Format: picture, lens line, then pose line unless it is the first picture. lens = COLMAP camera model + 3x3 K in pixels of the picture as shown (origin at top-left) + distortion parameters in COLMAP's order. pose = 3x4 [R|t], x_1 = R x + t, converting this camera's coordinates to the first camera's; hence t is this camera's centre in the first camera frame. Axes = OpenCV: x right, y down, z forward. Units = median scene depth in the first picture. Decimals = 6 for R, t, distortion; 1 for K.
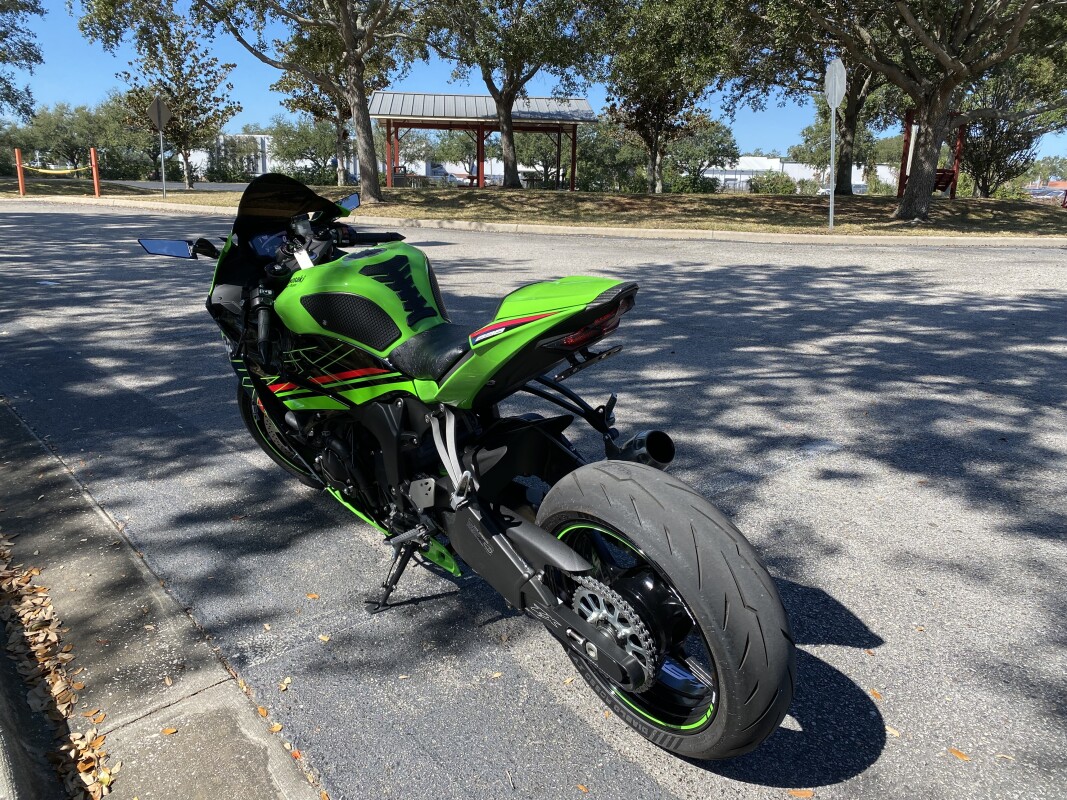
lens RADIAL K [[810.3, 0, 511.4], [0, 810.3, 399.6], [0, 0, 1]] dist [0.001472, -0.007677]
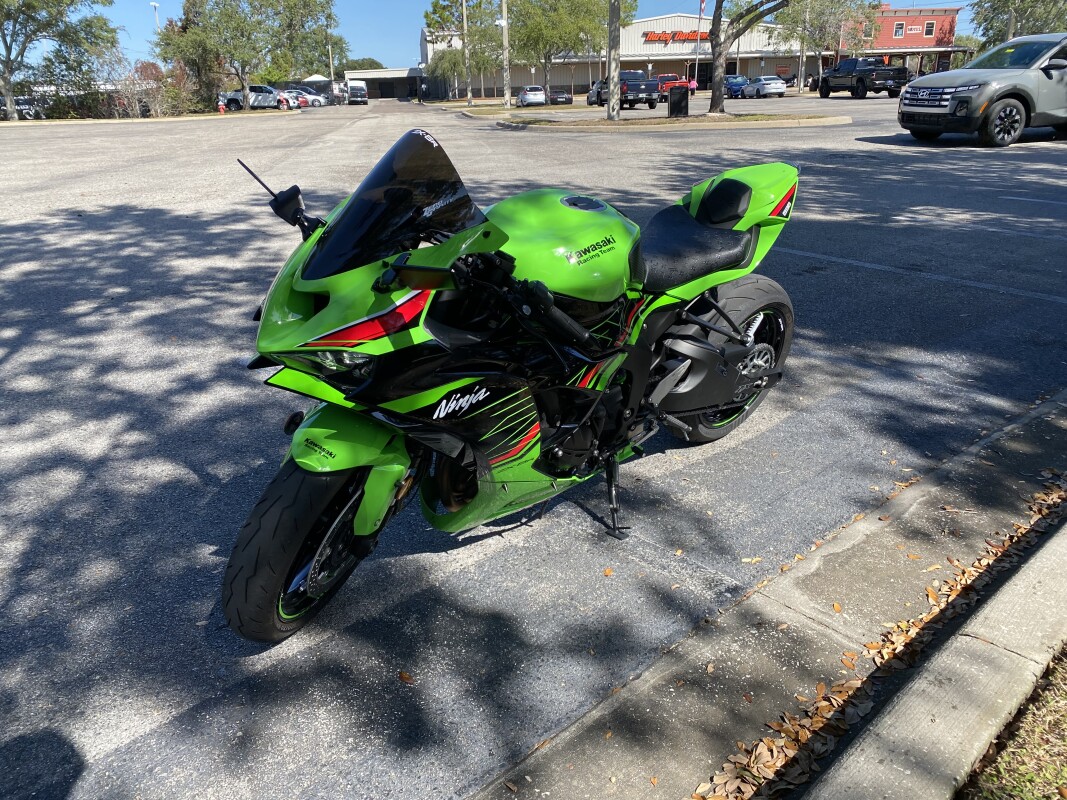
lens RADIAL K [[808.2, 0, 527.4], [0, 808.2, 398.9], [0, 0, 1]] dist [0.021049, -0.014565]
pose [[-0.081634, -0.374518, 0.923619, -0.108959], [0.283481, 0.879711, 0.381769, -0.034381], [-0.955497, 0.292993, 0.034354, 0.104656]]
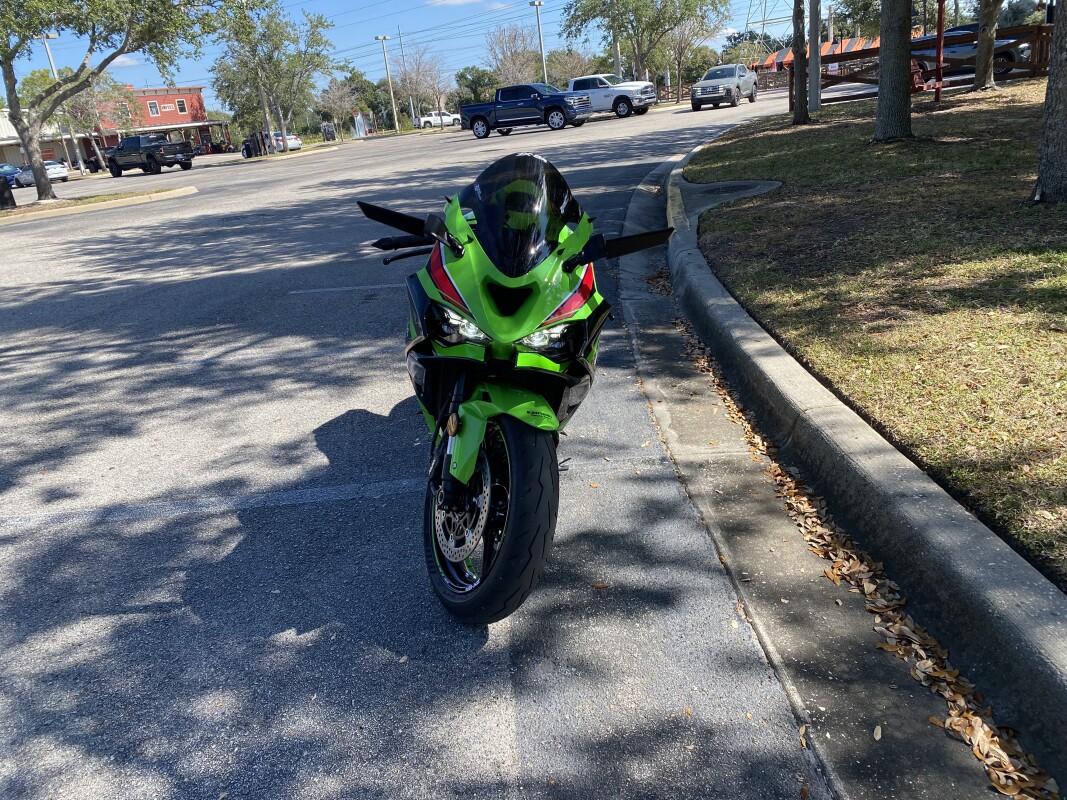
lens RADIAL K [[808.2, 0, 527.4], [0, 808.2, 398.9], [0, 0, 1]] dist [0.021049, -0.014565]
pose [[-0.783996, -0.145092, 0.603572, -0.093554], [0.251304, 0.814883, 0.522314, -0.056389], [-0.567623, 0.561172, -0.602403, 0.181196]]
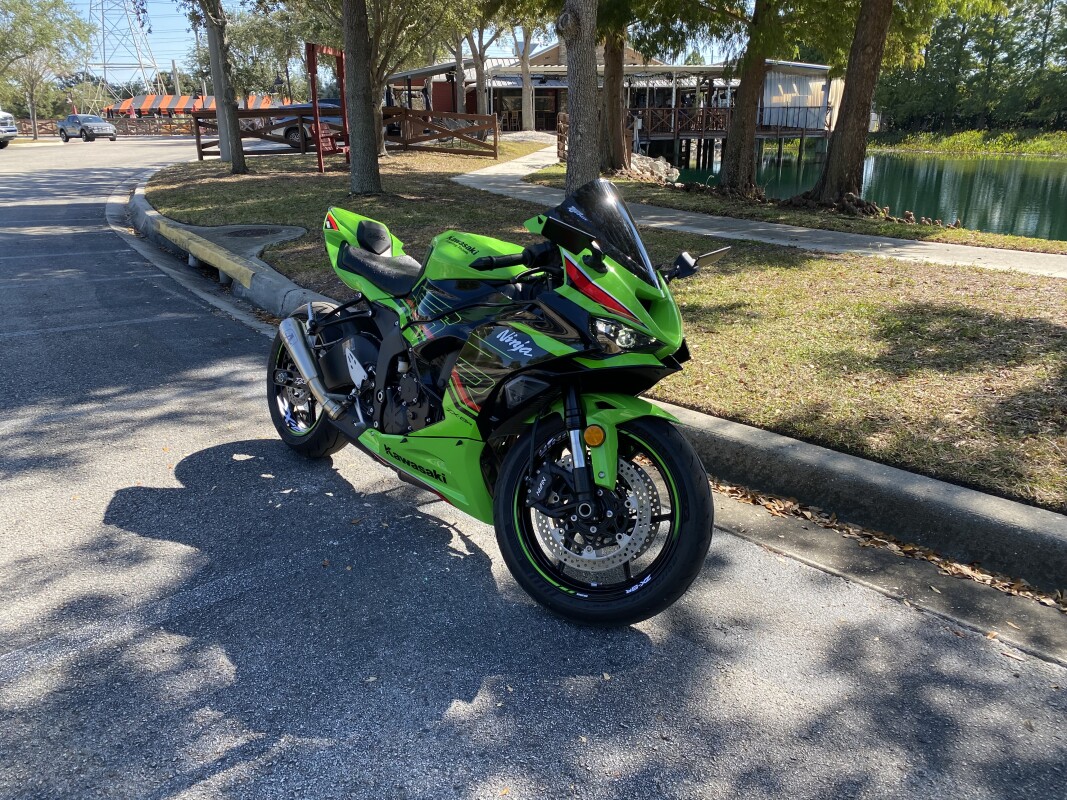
lens RADIAL K [[803.1, 0, 528.7], [0, 803.1, 403.3], [0, 0, 1]] dist [0.005990, -0.009794]
pose [[-0.997692, 0.003697, -0.067800, -0.016442], [-0.035020, 0.827450, 0.560446, -0.063157], [0.058173, 0.561527, -0.825411, 0.206886]]
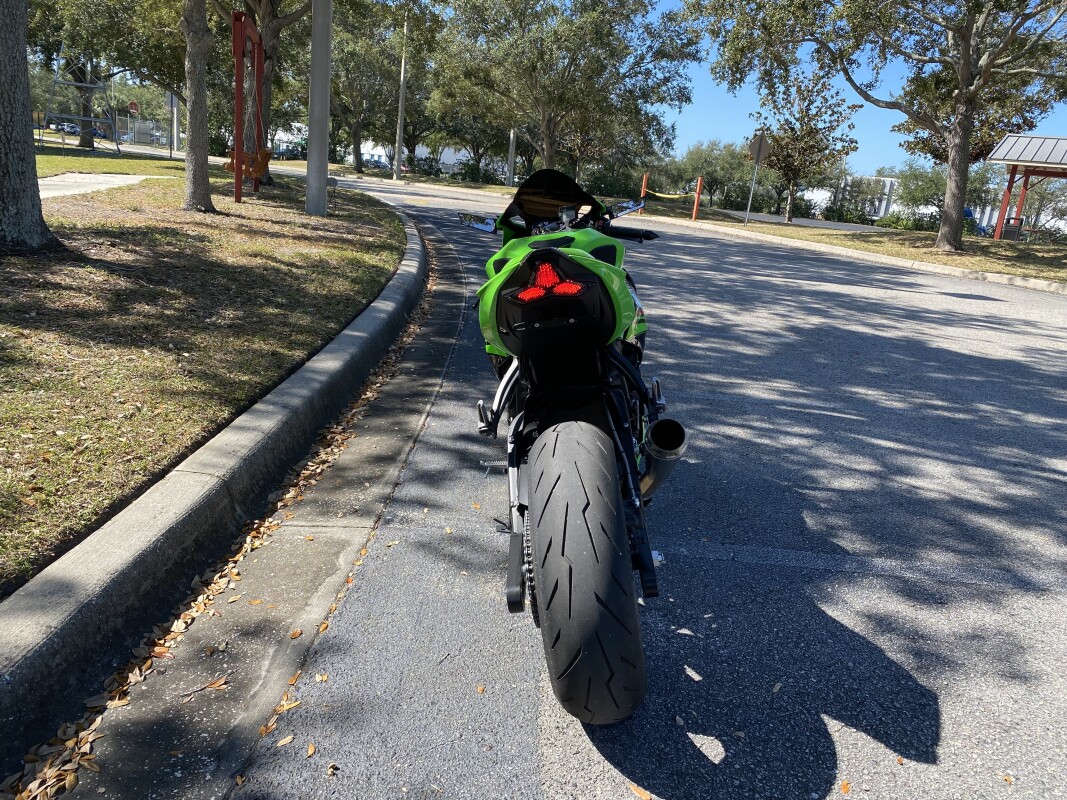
lens RADIAL K [[803.1, 0, 528.7], [0, 803.1, 403.3], [0, 0, 1]] dist [0.005990, -0.009794]
pose [[0.763716, 0.224368, -0.605308, 0.054214], [-0.247896, 0.967698, 0.045925, 0.001612], [0.596059, 0.114979, 0.794666, 0.006486]]
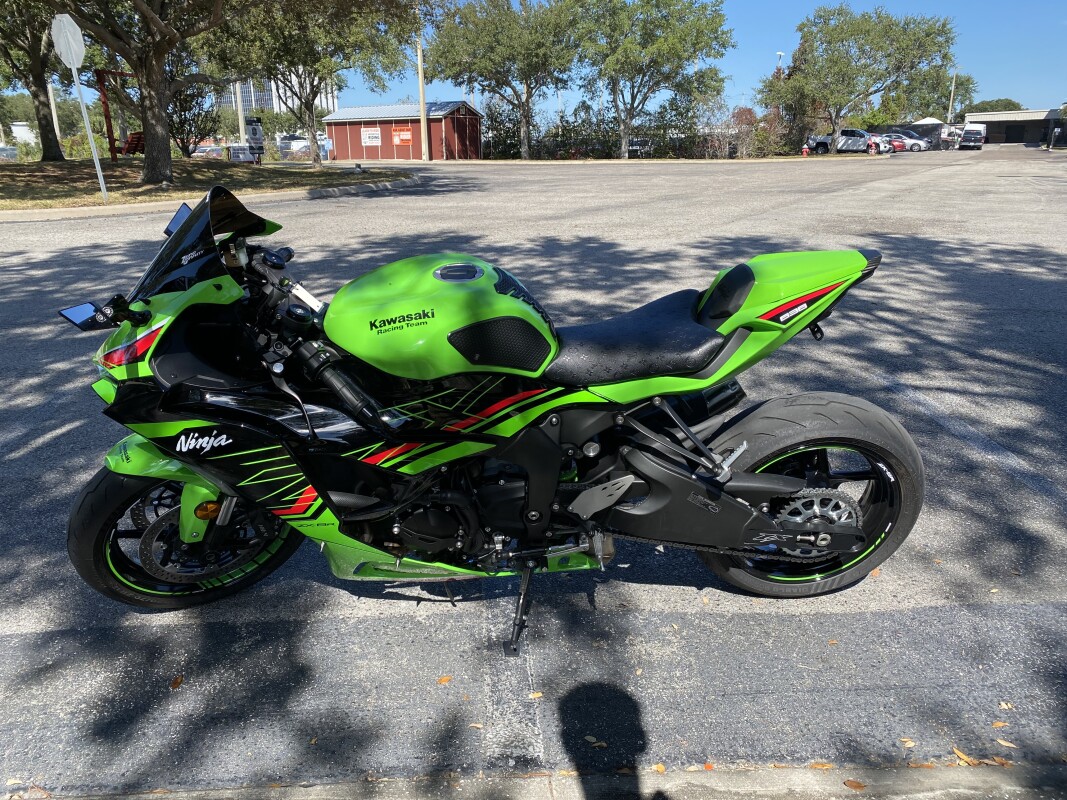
lens RADIAL K [[814.0, 0, 510.7], [0, 814.0, 398.7], [0, 0, 1]] dist [0.007363, 0.003277]
pose [[0.572086, -0.272002, 0.773778, -0.082259], [0.238434, 0.957819, 0.160413, -0.016847], [-0.784772, 0.092725, 0.612809, 0.041139]]
